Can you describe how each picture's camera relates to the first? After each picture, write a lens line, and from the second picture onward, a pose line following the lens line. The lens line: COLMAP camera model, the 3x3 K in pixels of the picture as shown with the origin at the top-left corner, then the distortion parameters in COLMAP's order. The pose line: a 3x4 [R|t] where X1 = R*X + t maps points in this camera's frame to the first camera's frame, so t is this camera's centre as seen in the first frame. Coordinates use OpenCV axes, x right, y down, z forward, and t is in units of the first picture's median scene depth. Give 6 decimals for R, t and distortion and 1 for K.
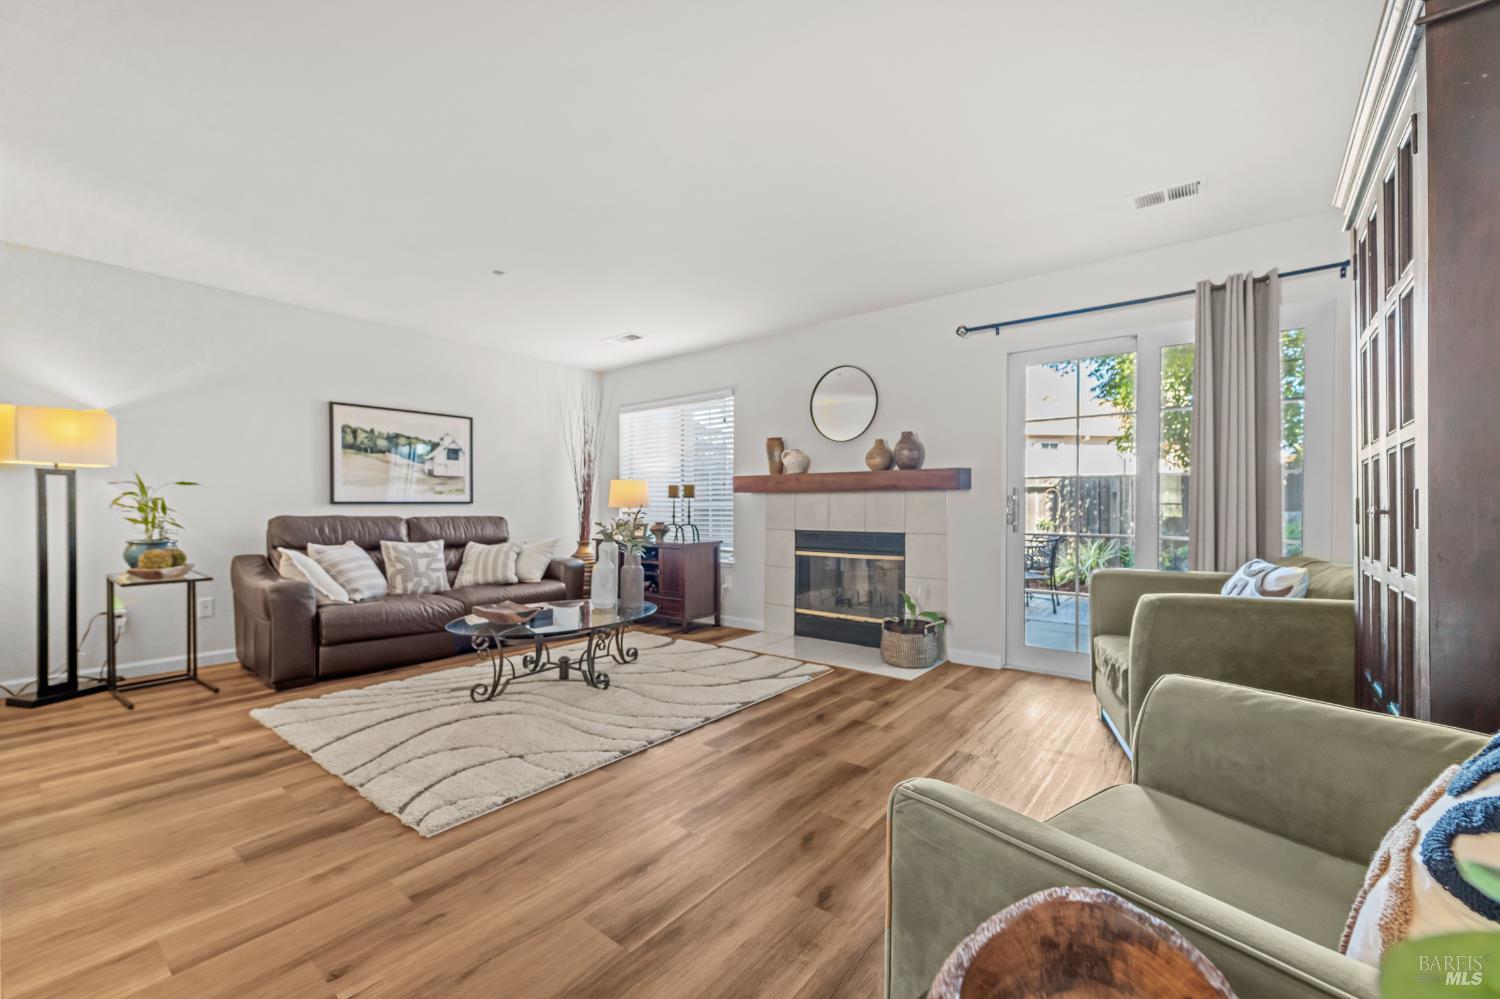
lens RADIAL K [[605.3, 0, 746.2], [0, 605.3, 506.4], [0, 0, 1]] dist [0.000971, -0.001233]
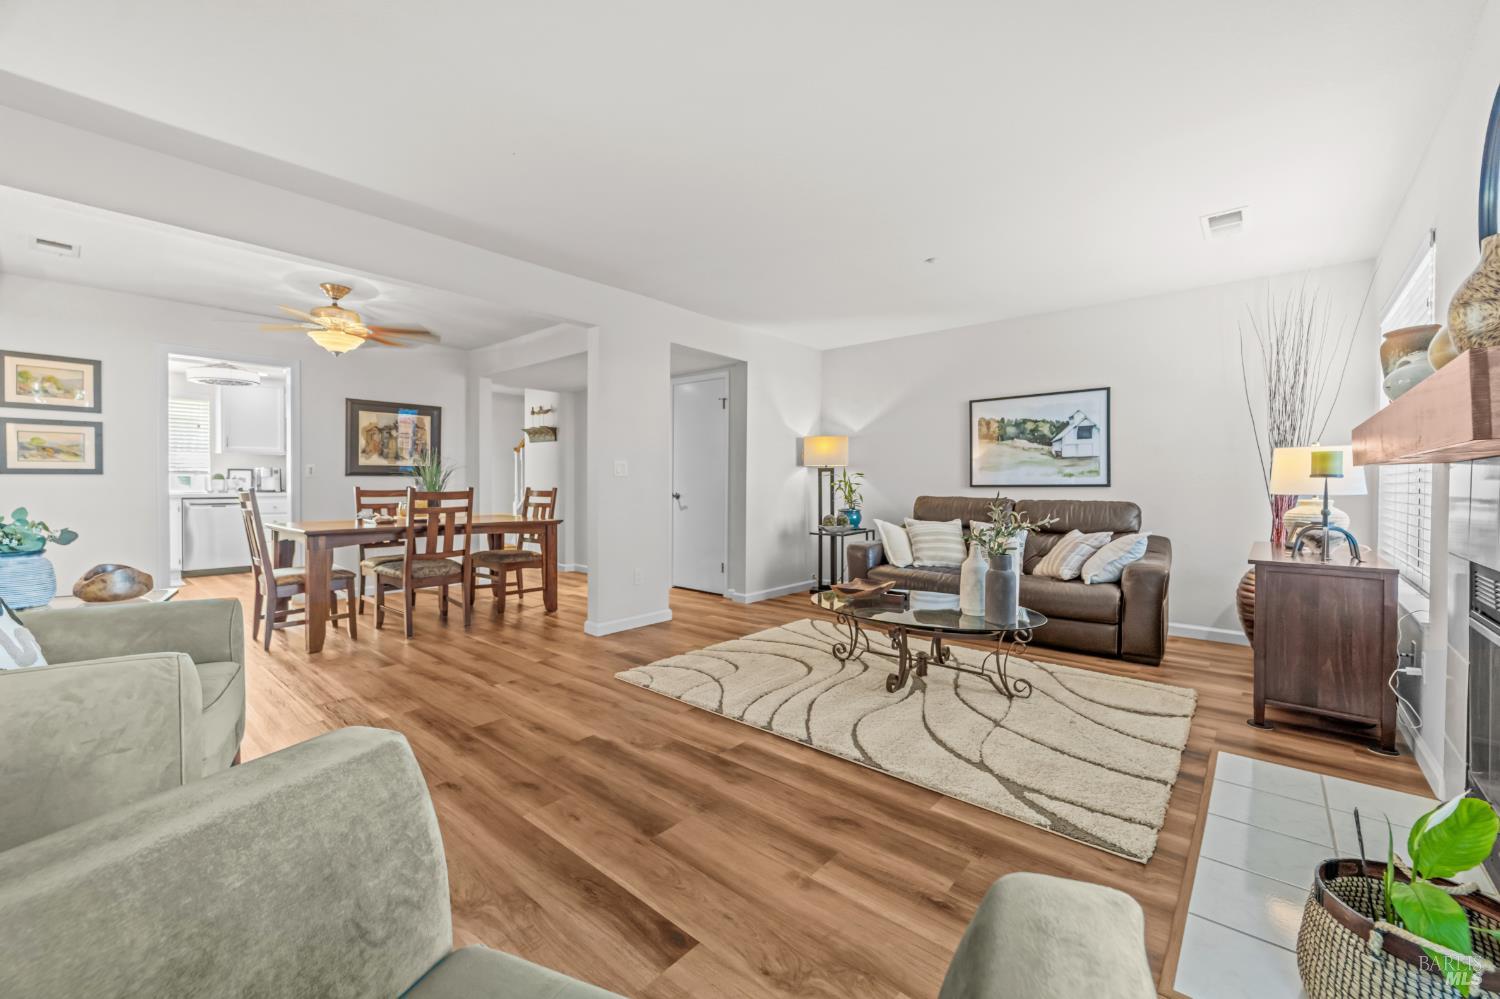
lens RADIAL K [[605.3, 0, 746.7], [0, 605.3, 488.4], [0, 0, 1]] dist [0.000971, -0.001233]
pose [[-0.045501, 0.006957, -0.998940, 0.543340], [-0.001110, 0.999975, 0.007015, -0.009718], [0.998964, 0.001428, -0.045492, 0.648436]]
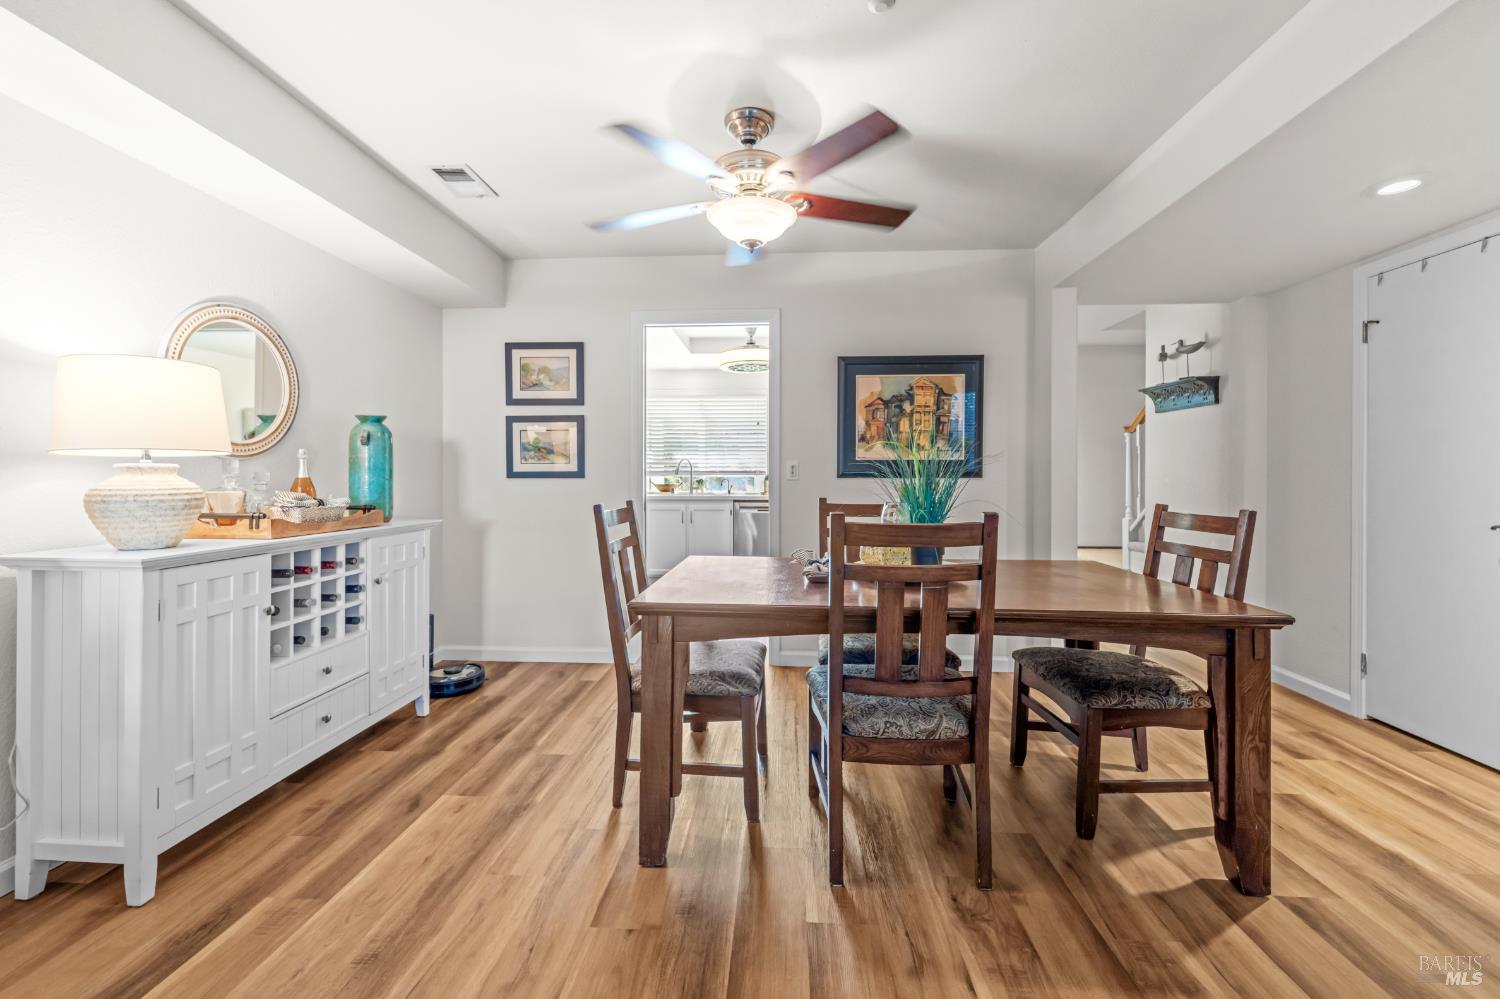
lens RADIAL K [[605.3, 0, 745.6], [0, 605.3, 479.9], [0, 0, 1]] dist [0.000971, -0.001233]
pose [[-0.824585, -0.001535, -0.565736, -0.143418], [-0.003110, 0.999994, 0.001819, -0.024540], [0.565729, 0.003260, -0.824585, 0.347005]]
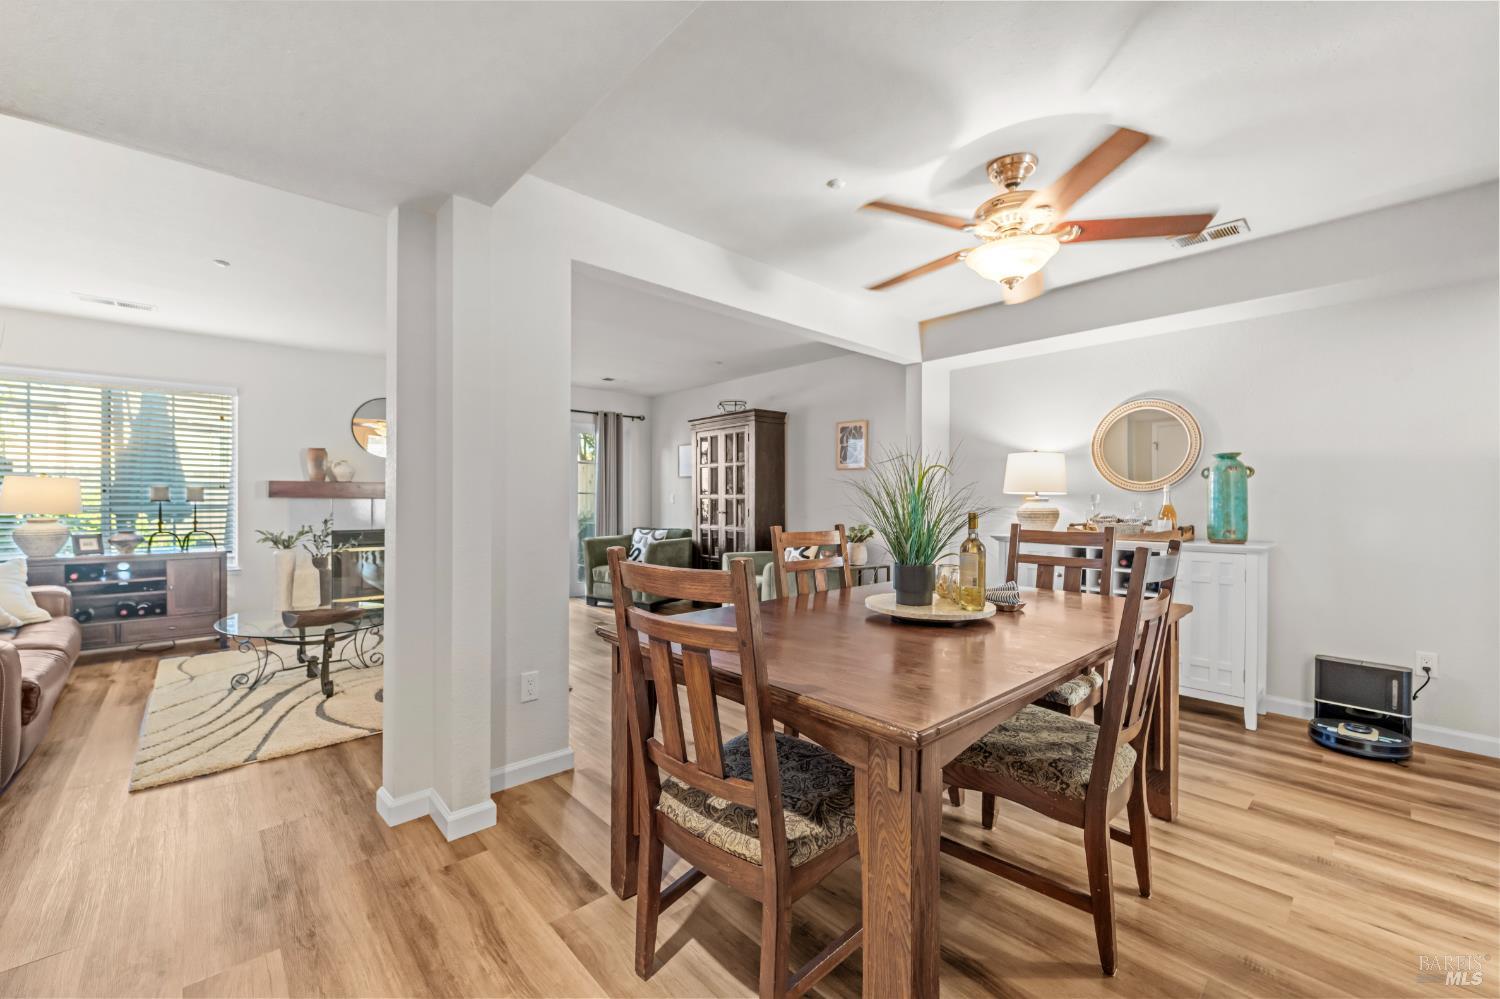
lens RADIAL K [[605.3, 0, 751.4], [0, 605.3, 504.2], [0, 0, 1]] dist [0.000971, -0.001233]
pose [[0.157717, -0.008979, 0.987444, -1.039595], [-0.005772, 0.999933, 0.010014, -0.030185], [-0.987467, -0.007279, 0.157655, 0.055591]]
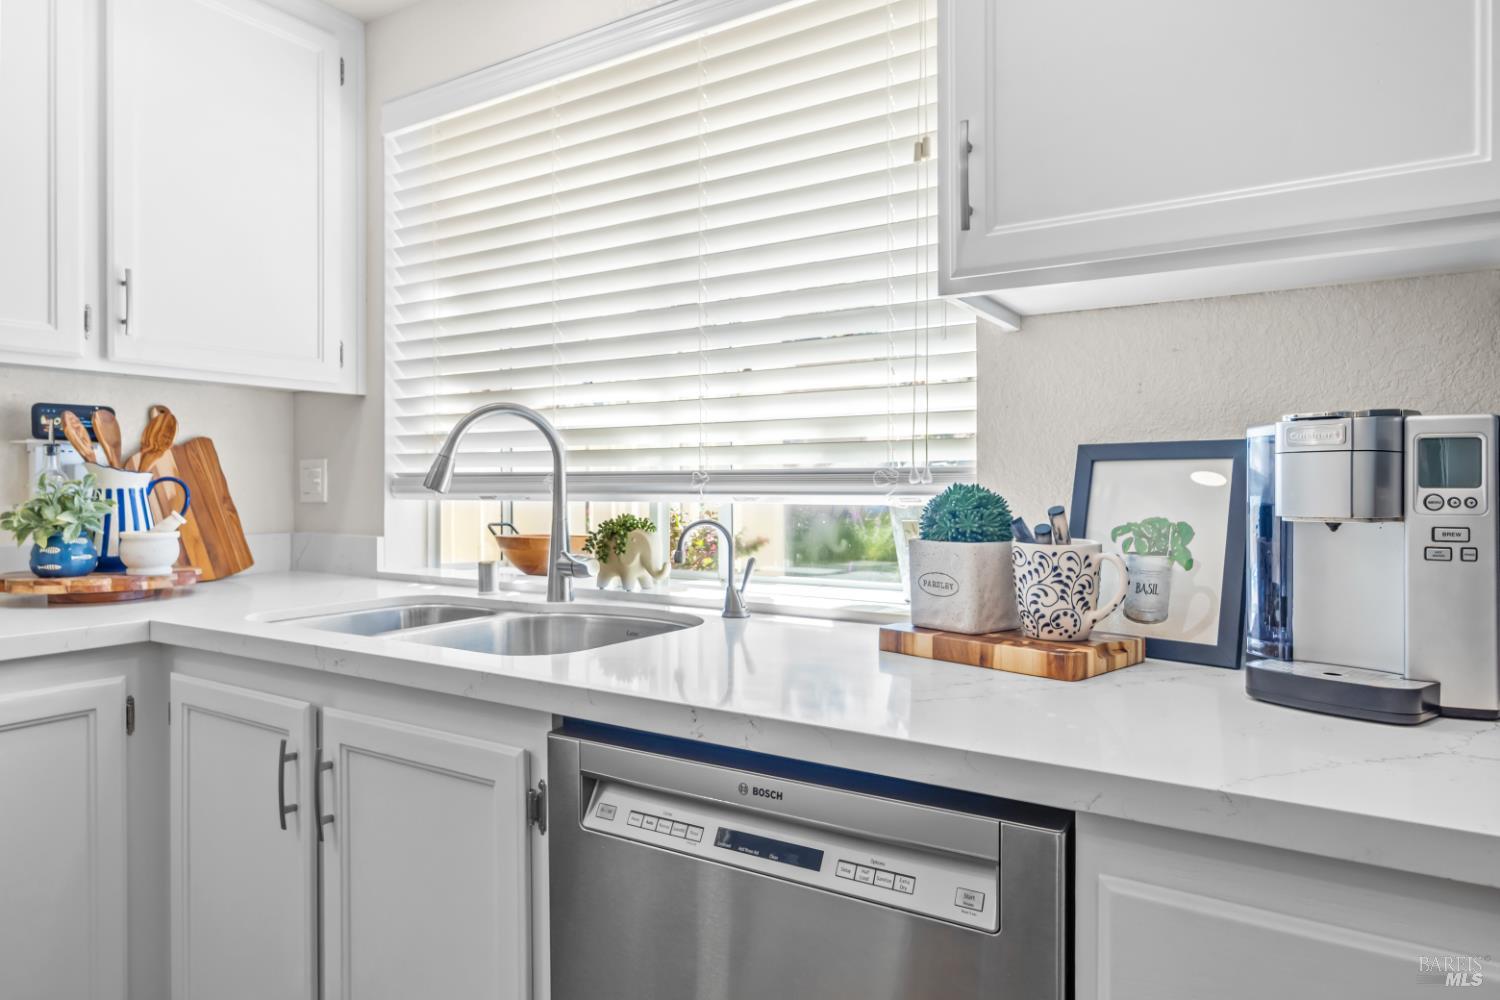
lens RADIAL K [[928.4, 0, 760.2], [0, 928.4, 490.6], [0, 0, 1]] dist [0.003858, -0.001526]
pose [[-0.995983, -0.003720, -0.089460, -0.979571], [-0.003804, 0.999992, 0.000774, -0.036710], [0.089456, 0.001111, -0.995990, -0.598839]]
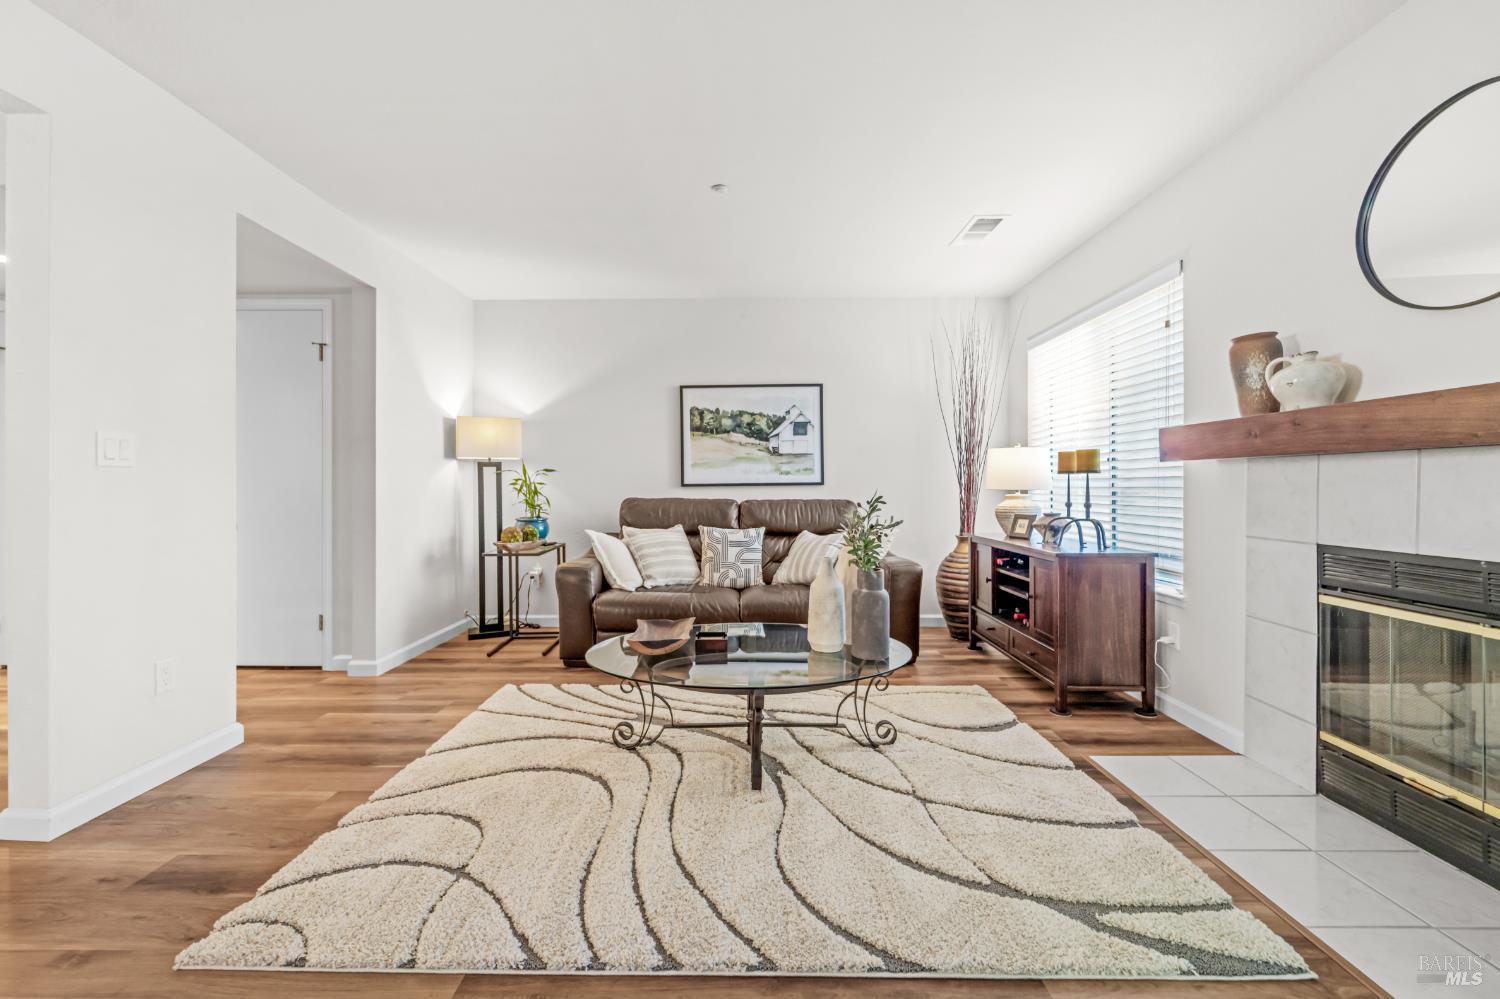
lens RADIAL K [[605.3, 0, 744.9], [0, 605.3, 487.3], [0, 0, 1]] dist [0.000971, -0.001233]
pose [[0.612078, -0.001537, -0.790796, 0.193595], [0.005873, 0.999979, 0.002602, -0.004981], [0.790776, -0.006237, 0.612074, 0.485083]]
